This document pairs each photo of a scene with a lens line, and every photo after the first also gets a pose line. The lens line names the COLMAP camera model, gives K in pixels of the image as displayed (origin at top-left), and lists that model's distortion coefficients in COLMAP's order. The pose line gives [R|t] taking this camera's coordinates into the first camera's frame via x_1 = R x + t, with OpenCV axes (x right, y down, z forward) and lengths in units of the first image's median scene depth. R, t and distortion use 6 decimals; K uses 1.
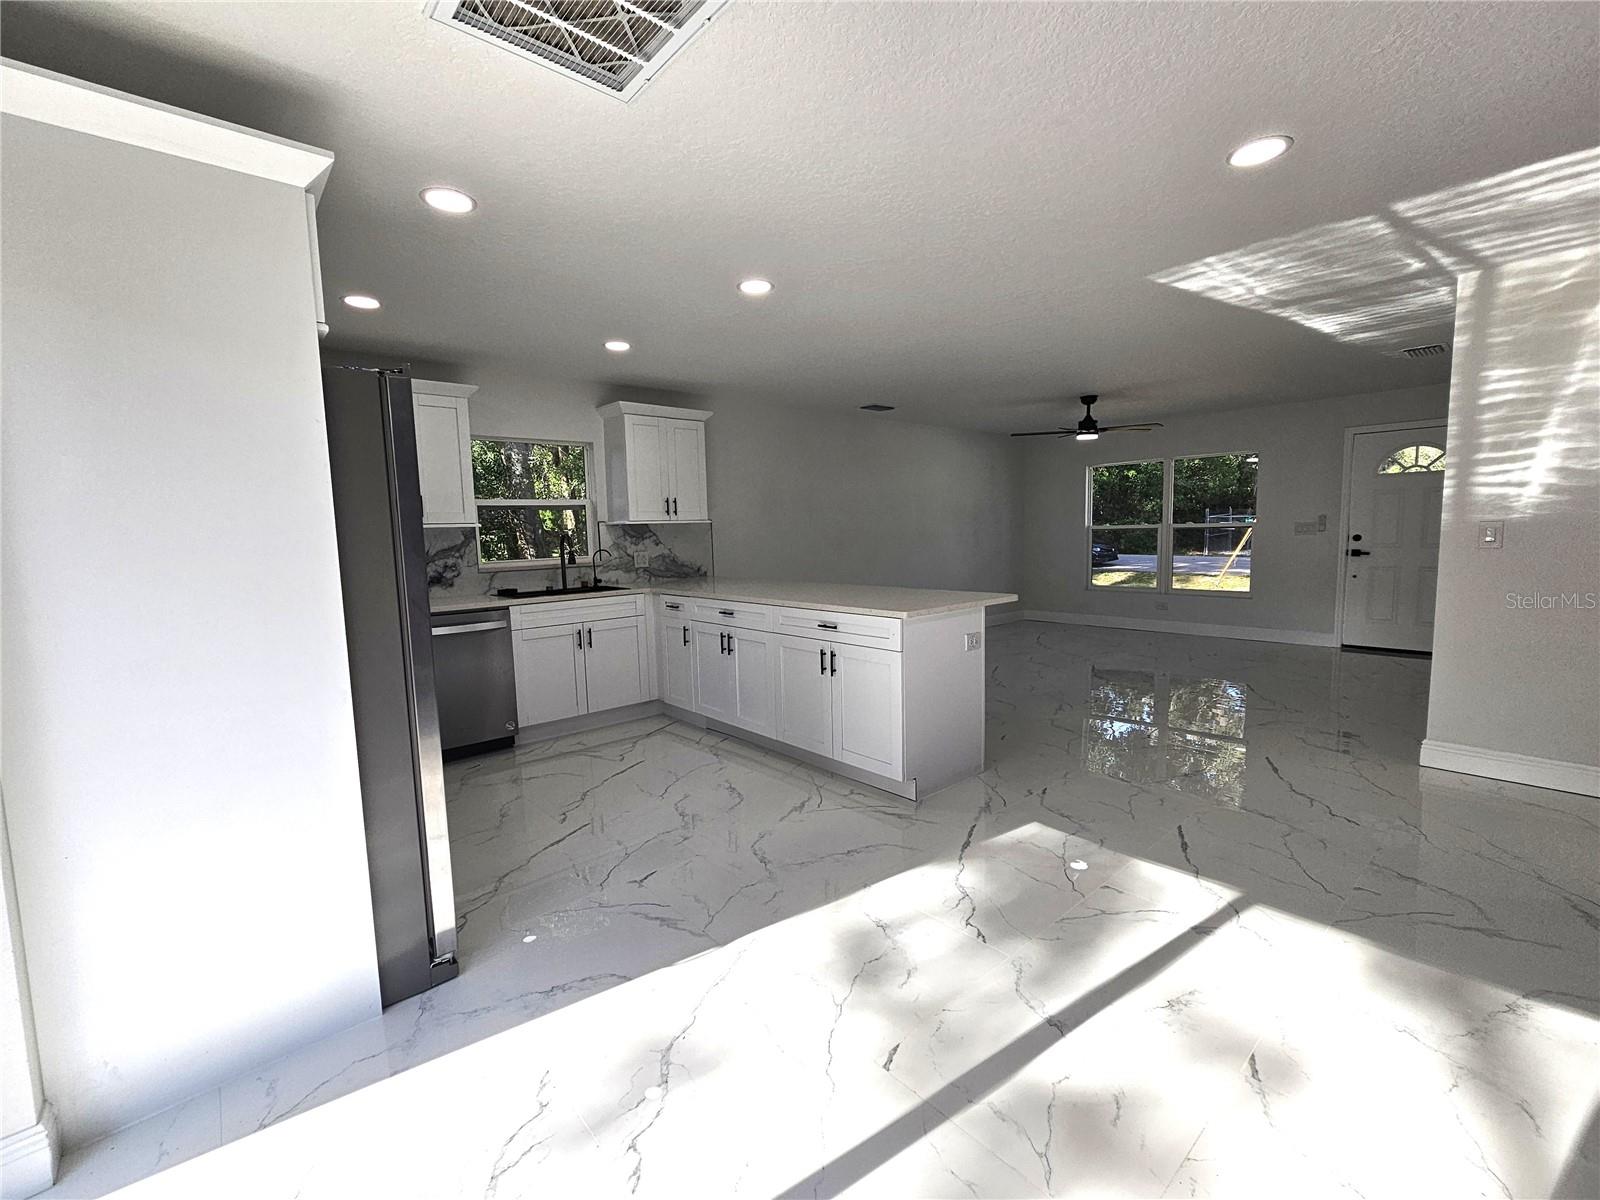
lens RADIAL K [[687.1, 0, 792.1], [0, 687.1, 601.3], [0, 0, 1]] dist [-0.002650, 0.000671]
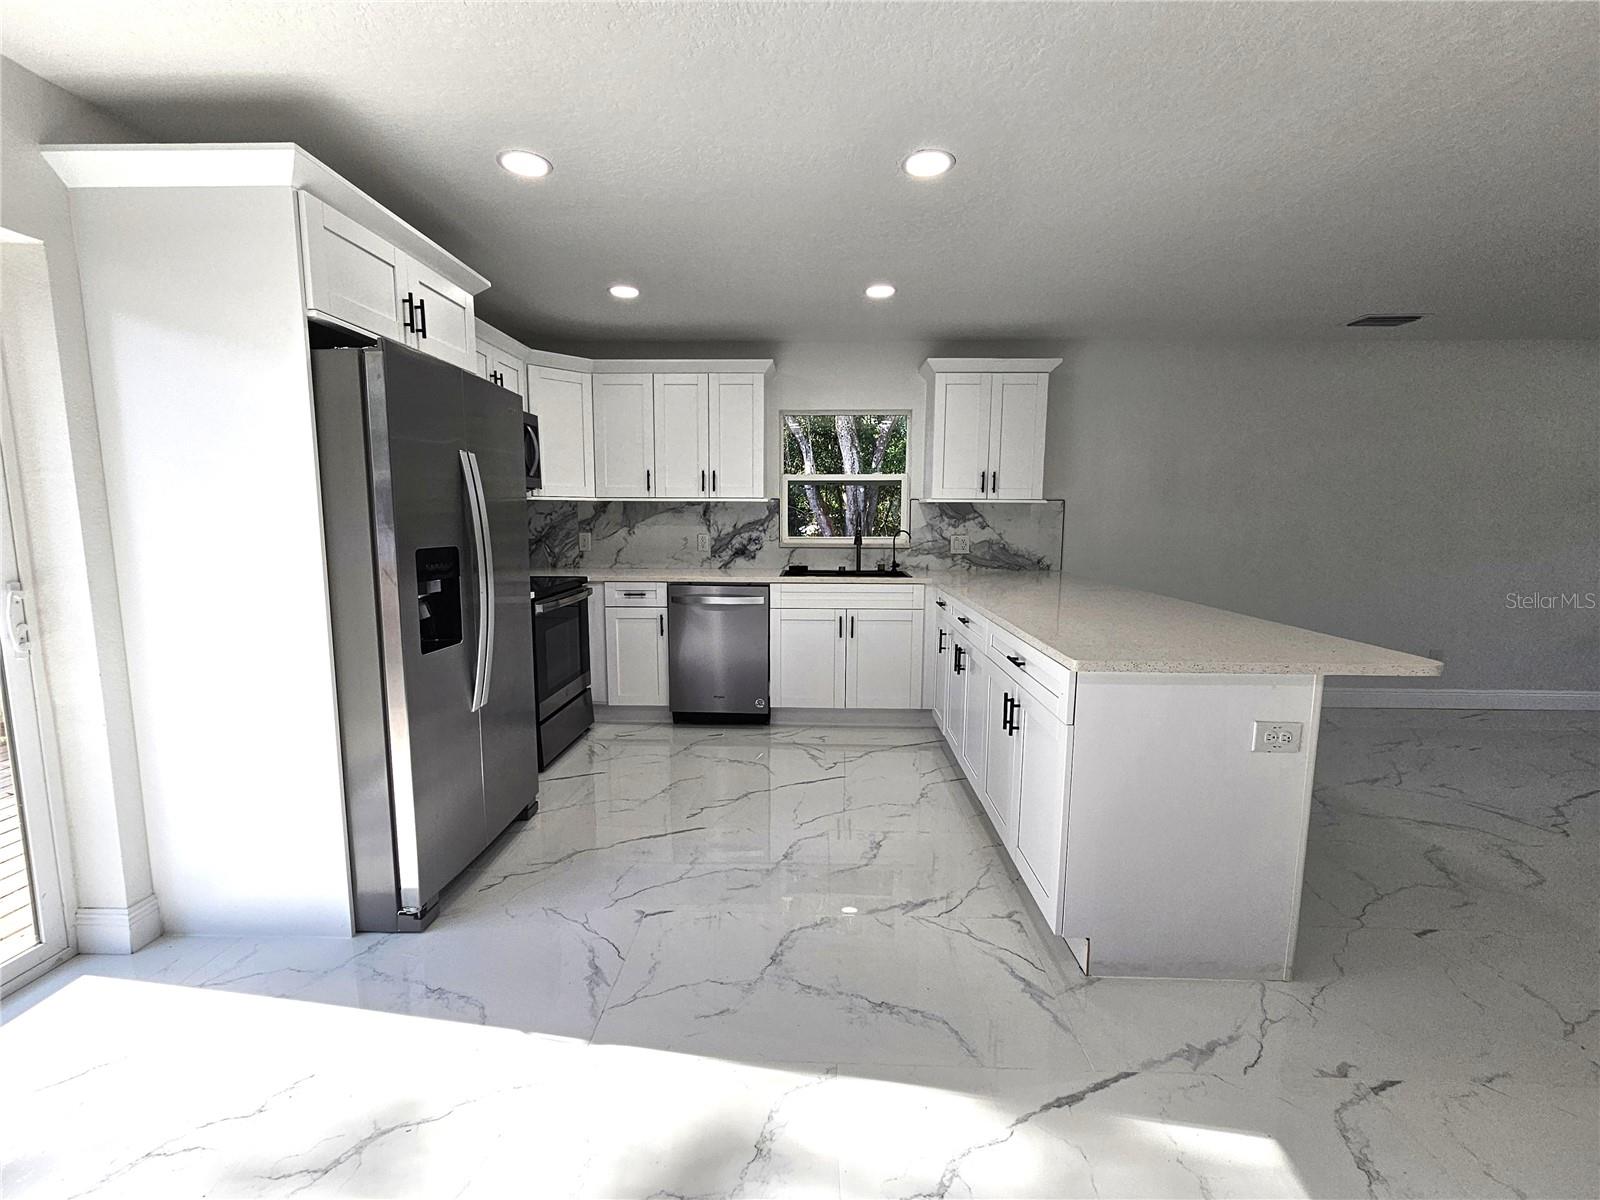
lens RADIAL K [[687.1, 0, 791.7], [0, 687.1, 606.7], [0, 0, 1]] dist [-0.002650, 0.000671]
pose [[0.731594, 0.121880, -0.670757, 0.249066], [-0.095890, 0.992505, 0.075756, -0.033868], [0.674963, 0.008896, 0.737798, 0.270119]]
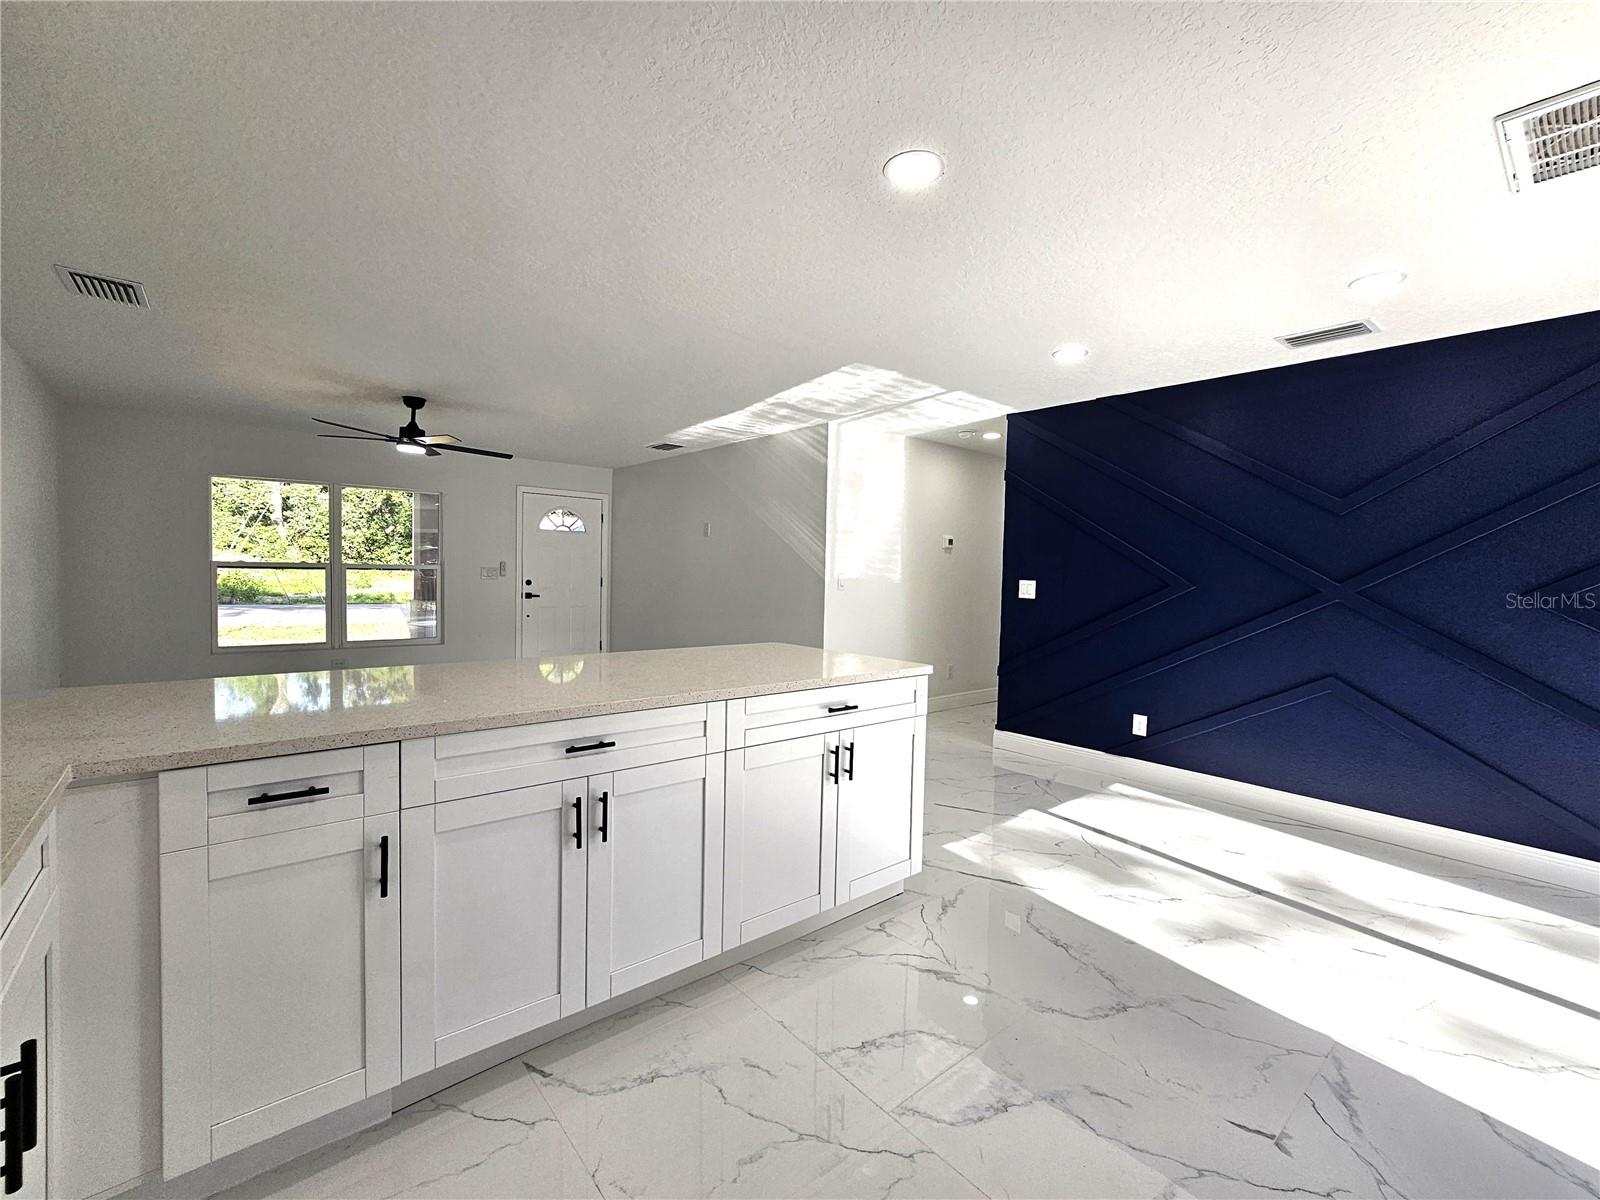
lens RADIAL K [[687.1, 0, 795.0], [0, 687.1, 597.4], [0, 0, 1]] dist [-0.002650, 0.000671]
pose [[0.010199, -0.011811, 0.999878, -0.462190], [0.081391, 0.996622, 0.010943, -0.061944], [-0.996630, 0.081270, 0.011126, 0.770039]]
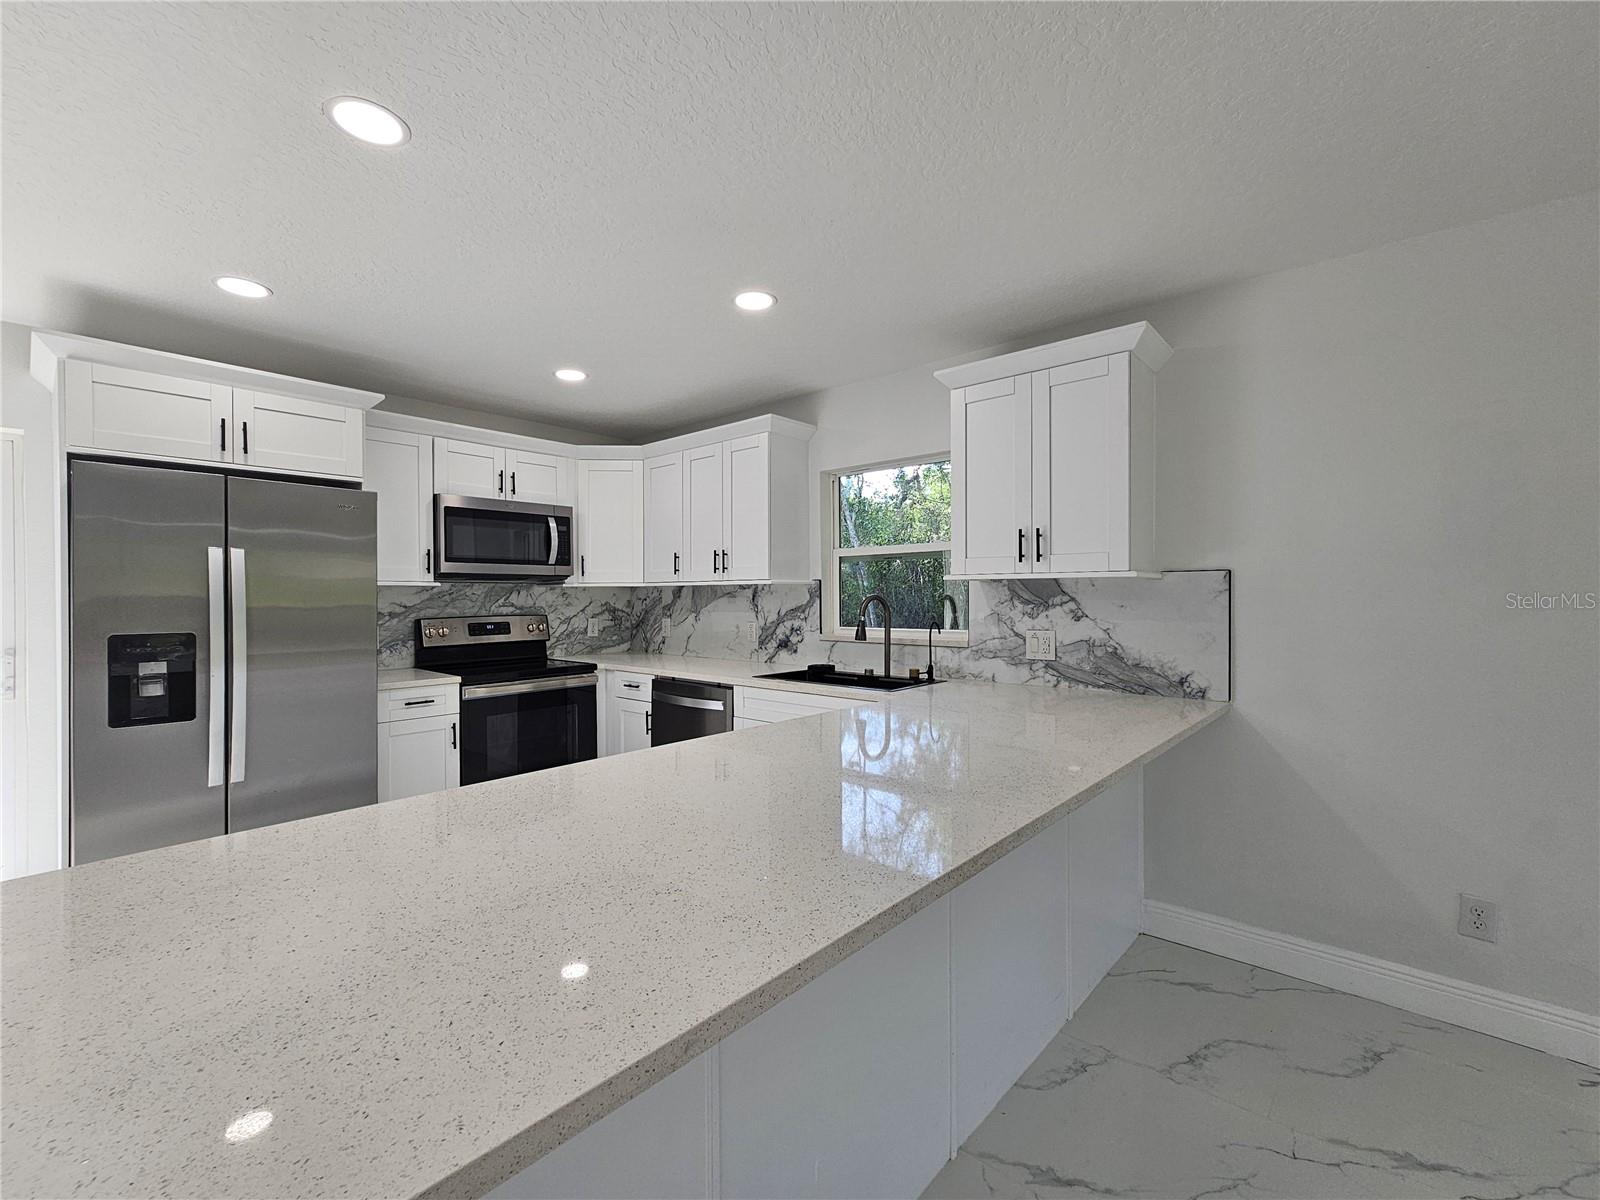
lens RADIAL K [[687.1, 0, 793.7], [0, 687.1, 600.1], [0, 0, 1]] dist [-0.002650, 0.000671]
pose [[0.127652, 0.033705, -0.991246, 0.338587], [-0.103157, 0.994453, 0.020529, -0.102819], [0.986440, 0.099633, 0.130421, 0.871469]]
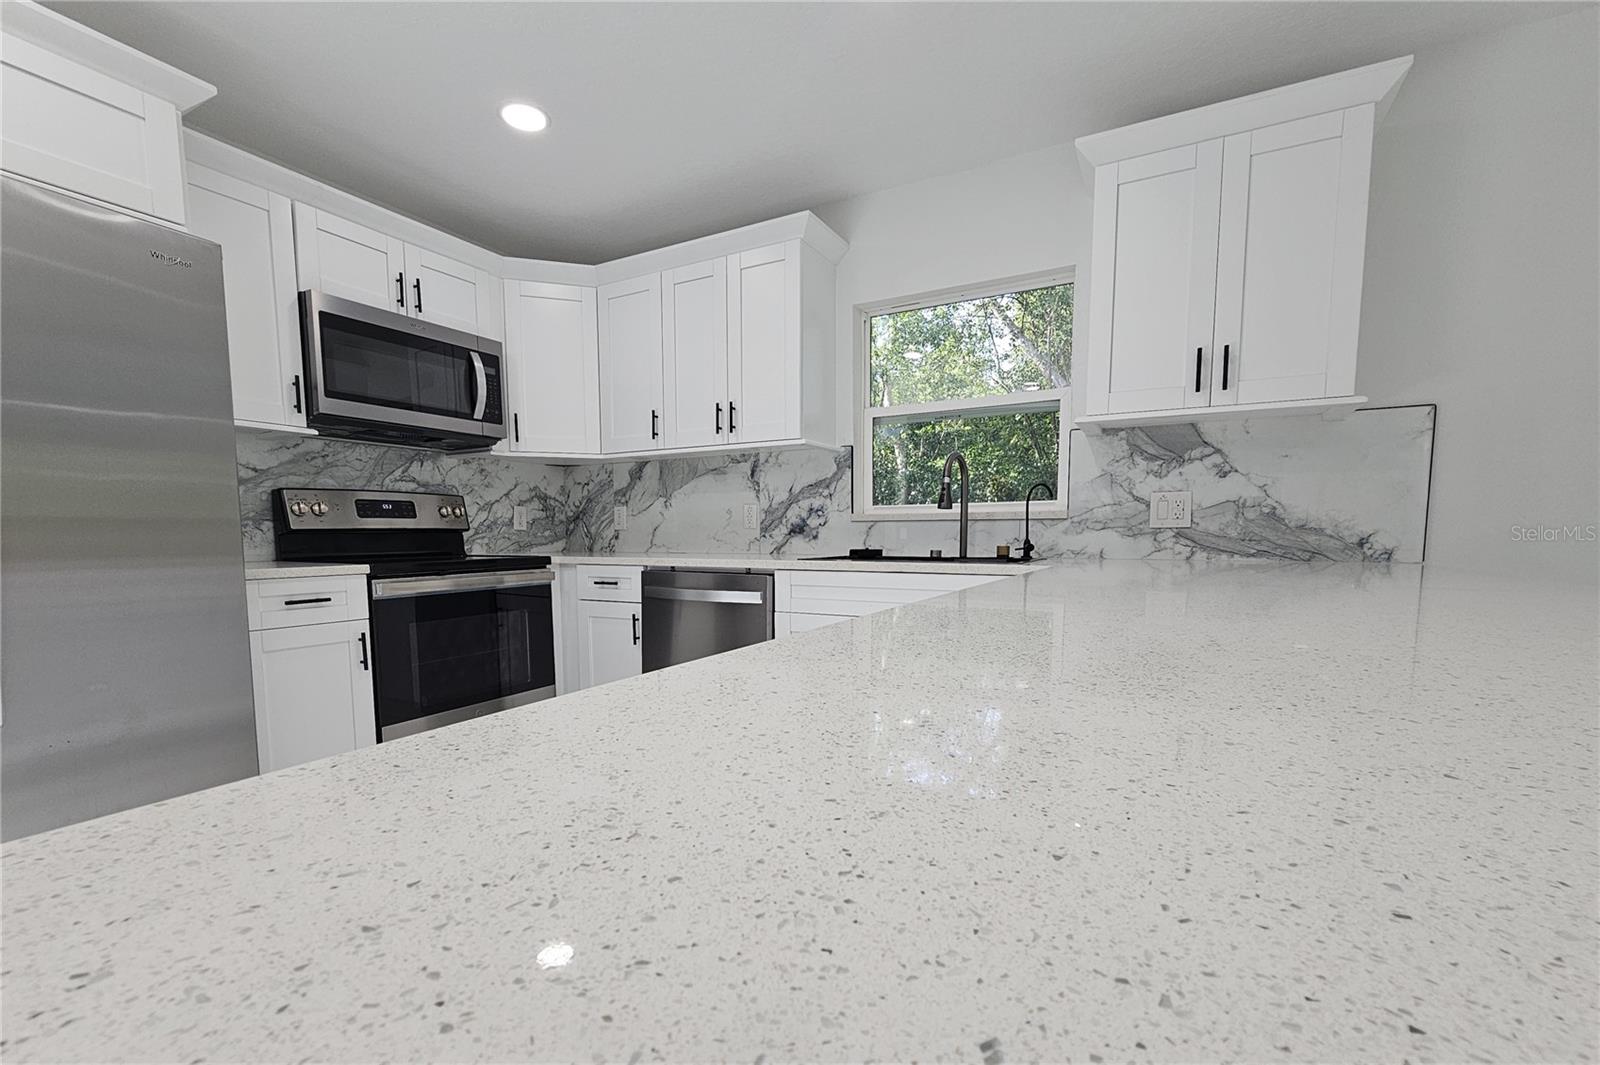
lens RADIAL K [[688.8, 0, 794.8], [0, 688.8, 599.5], [0, 0, 1]] dist [-0.000911, -0.001305]
pose [[0.342389, 0.117063, -0.932237, 0.138620], [-0.105309, 0.990737, 0.085732, -0.019107], [0.933638, 0.068819, 0.351545, 0.737236]]
